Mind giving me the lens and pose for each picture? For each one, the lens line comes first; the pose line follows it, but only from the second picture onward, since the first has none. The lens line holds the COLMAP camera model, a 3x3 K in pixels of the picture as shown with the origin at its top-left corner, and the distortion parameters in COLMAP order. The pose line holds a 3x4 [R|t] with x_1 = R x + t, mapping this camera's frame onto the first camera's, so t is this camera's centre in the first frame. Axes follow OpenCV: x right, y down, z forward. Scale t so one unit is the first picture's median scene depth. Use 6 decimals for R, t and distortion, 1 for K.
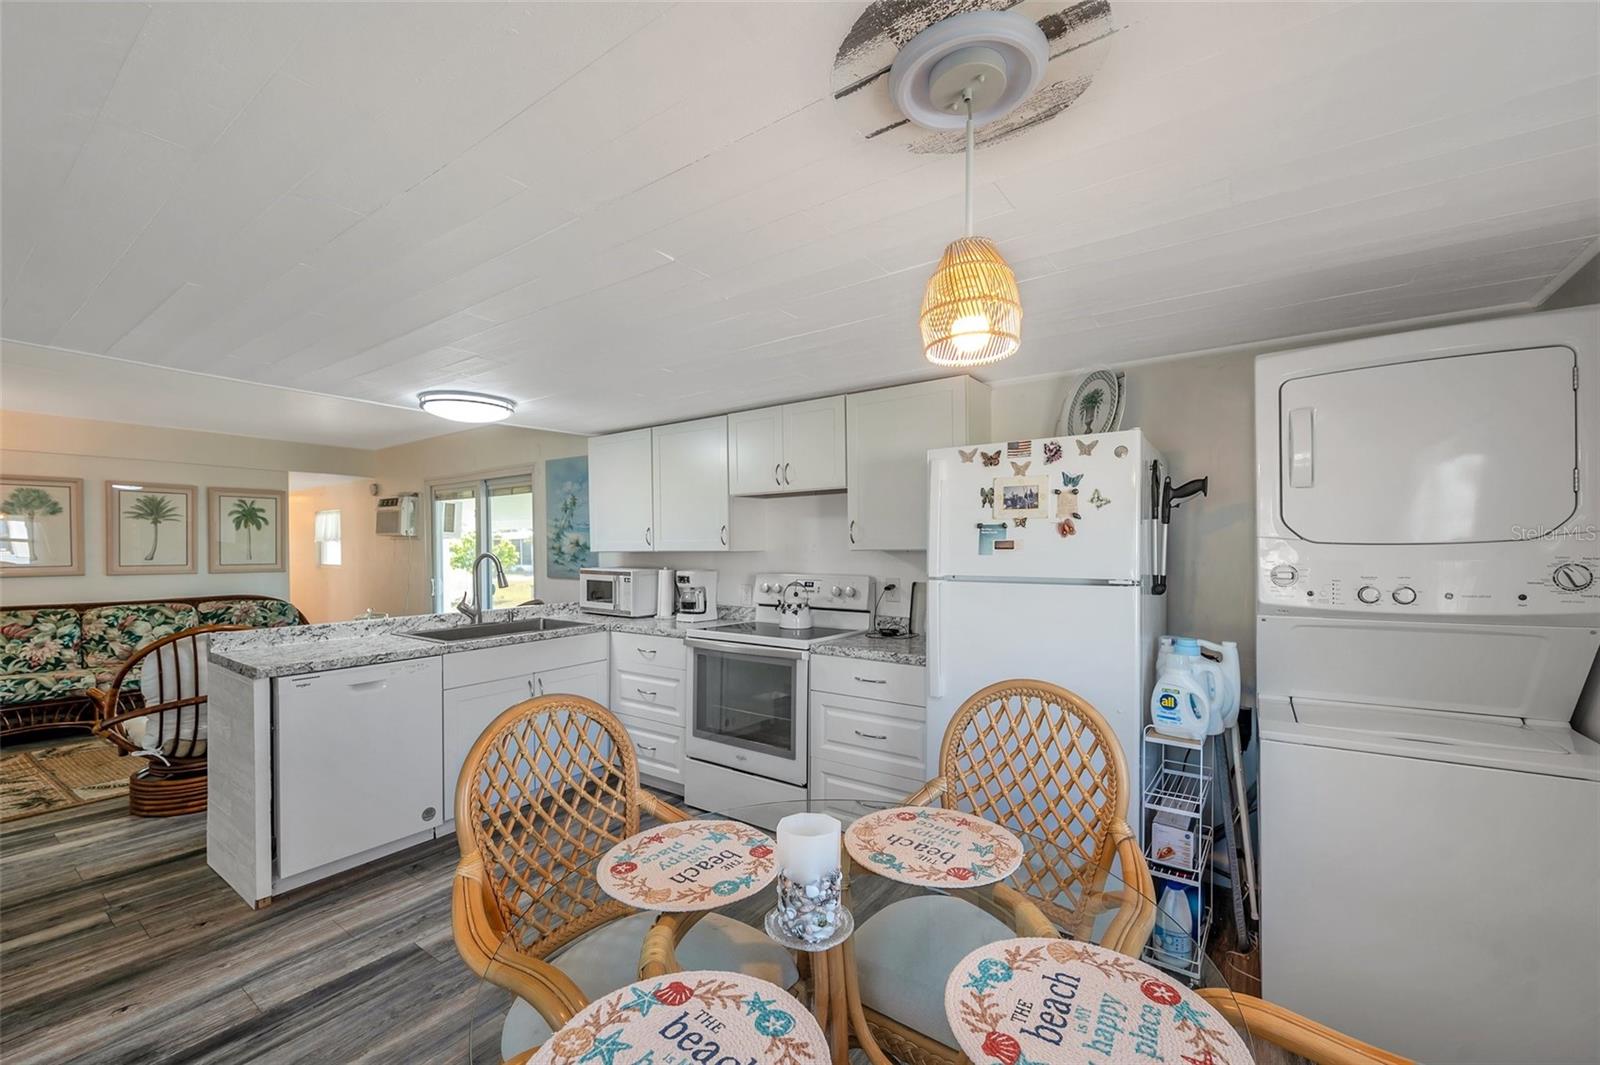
lens RADIAL K [[648.1, 0, 797.8], [0, 648.1, 555.3], [0, 0, 1]] dist [-0.000772, 0.000422]
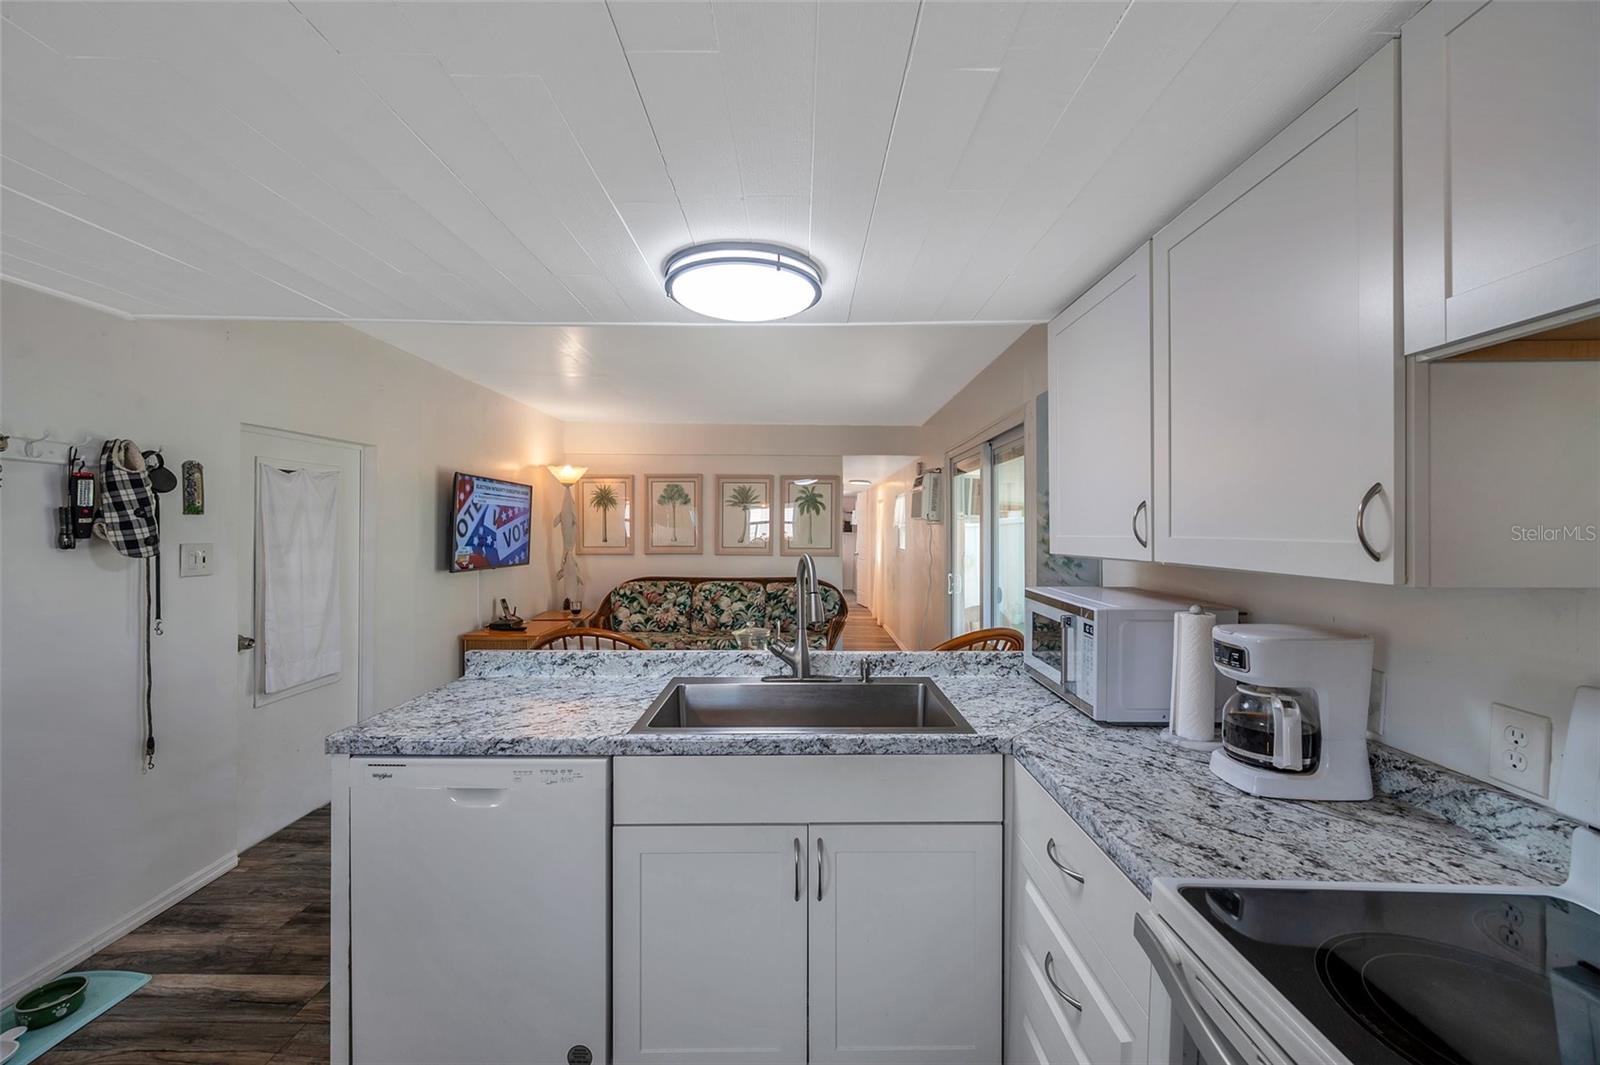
lens RADIAL K [[640.9, 0, 798.0], [0, 640.9, 528.2], [0, 0, 1]] dist [-0.002046, -0.000262]
pose [[0.577669, 0.006991, -0.816241, -0.028336], [-0.017361, 0.999842, -0.003724, -0.017199], [0.816086, 0.016322, 0.577699, 0.489425]]
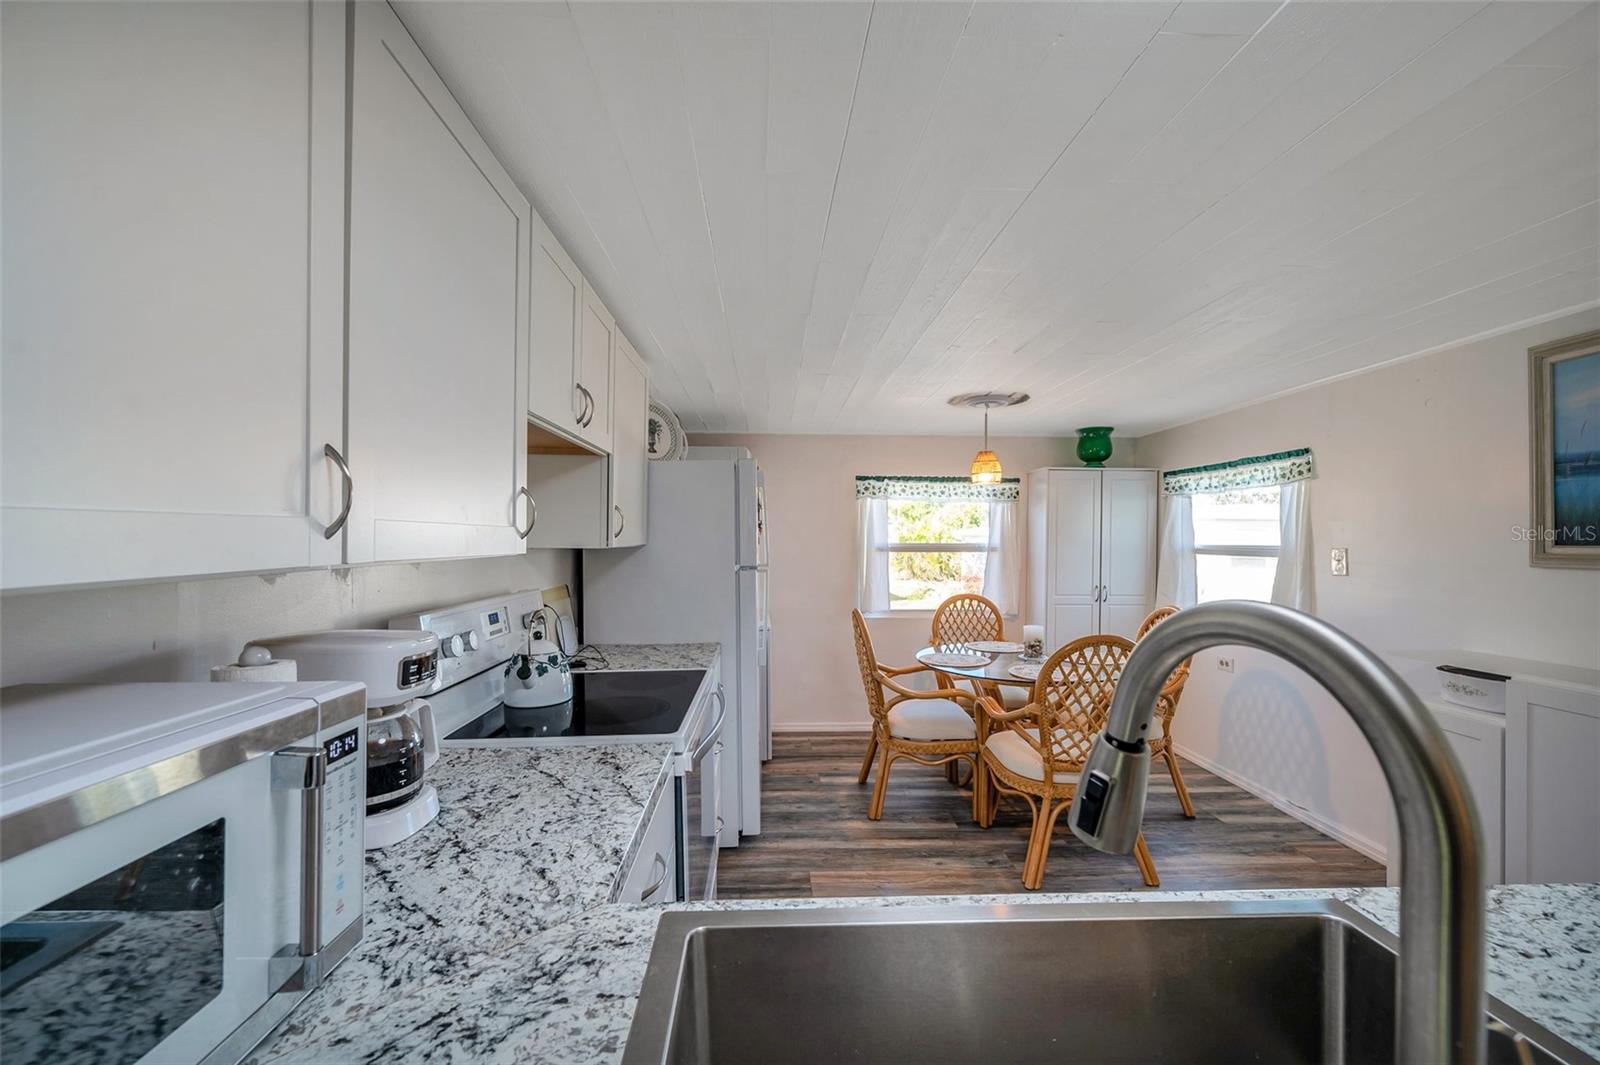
lens RADIAL K [[648.6, 0, 791.8], [0, 648.6, 542.7], [0, 0, 1]] dist [-0.001208, -0.000083]
pose [[-0.612962, -0.001116, 0.790111, -0.369940], [0.011909, 0.999872, 0.010652, -0.011046], [-0.790022, 0.015938, -0.612871, 0.808066]]
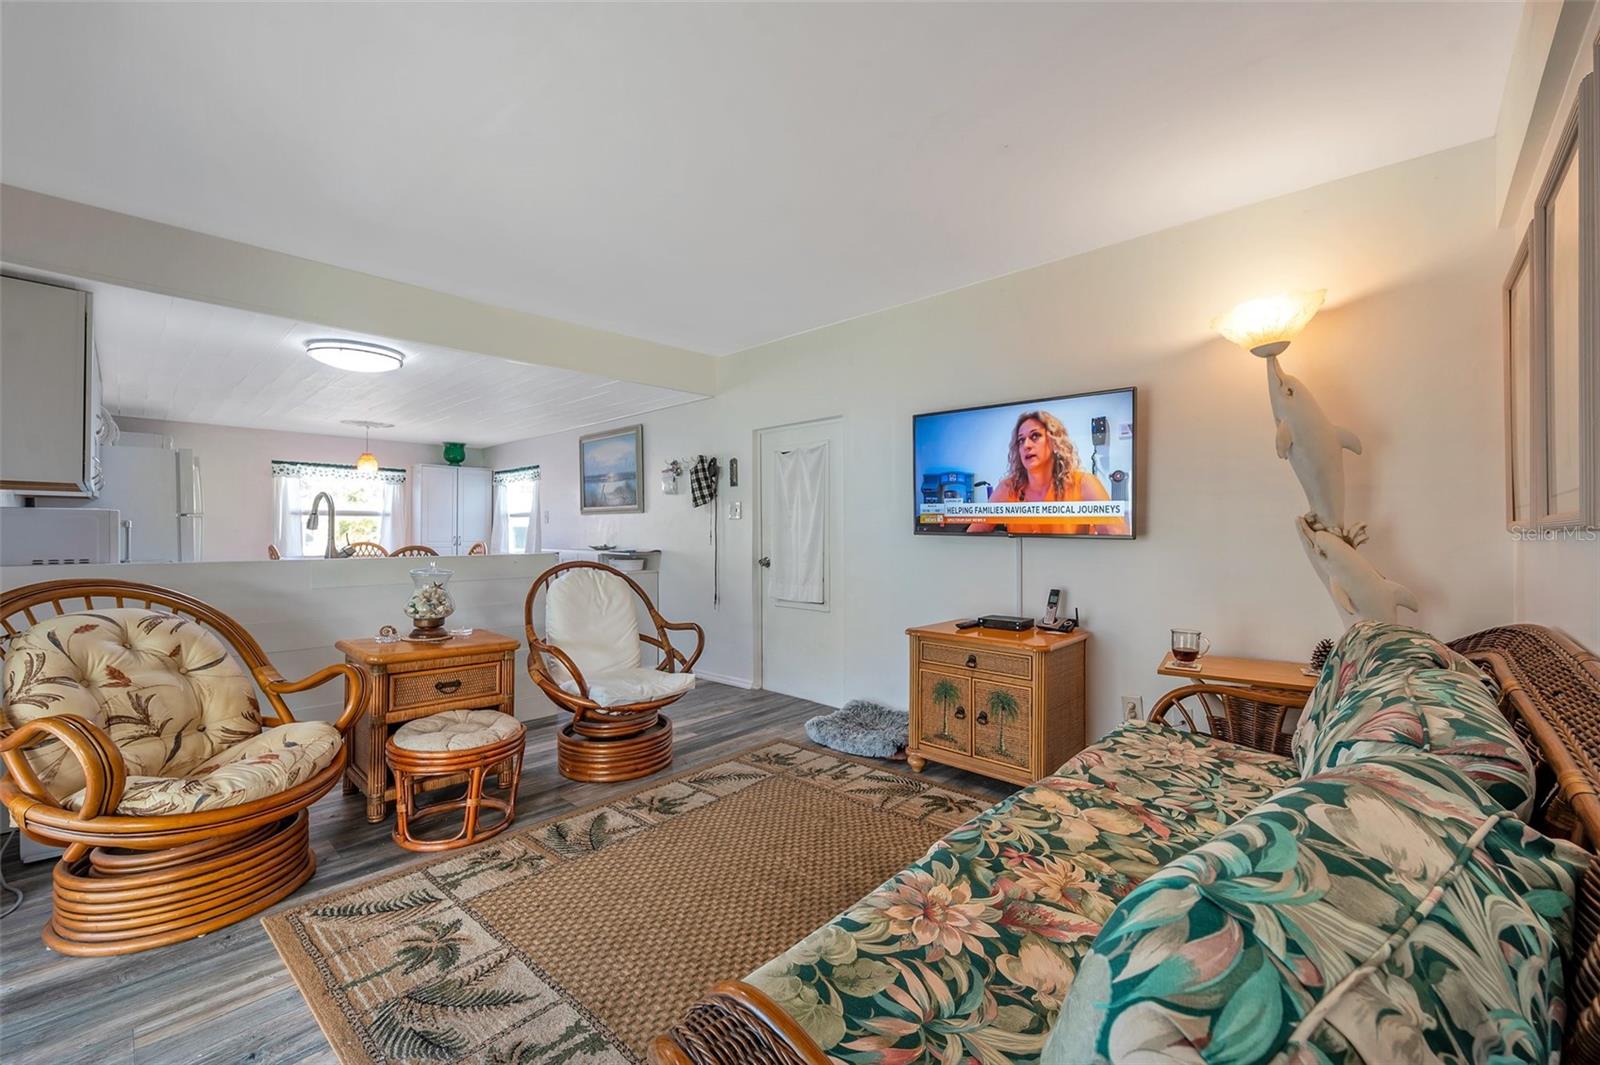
lens RADIAL K [[640.9, 0, 798.0], [0, 640.9, 528.2], [0, 0, 1]] dist [-0.002046, -0.000262]
pose [[-0.991118, 0.000970, 0.132979, -0.904052], [0.002748, 0.999909, 0.013184, 0.026121], [-0.132955, 0.013432, -0.991031, 1.294168]]
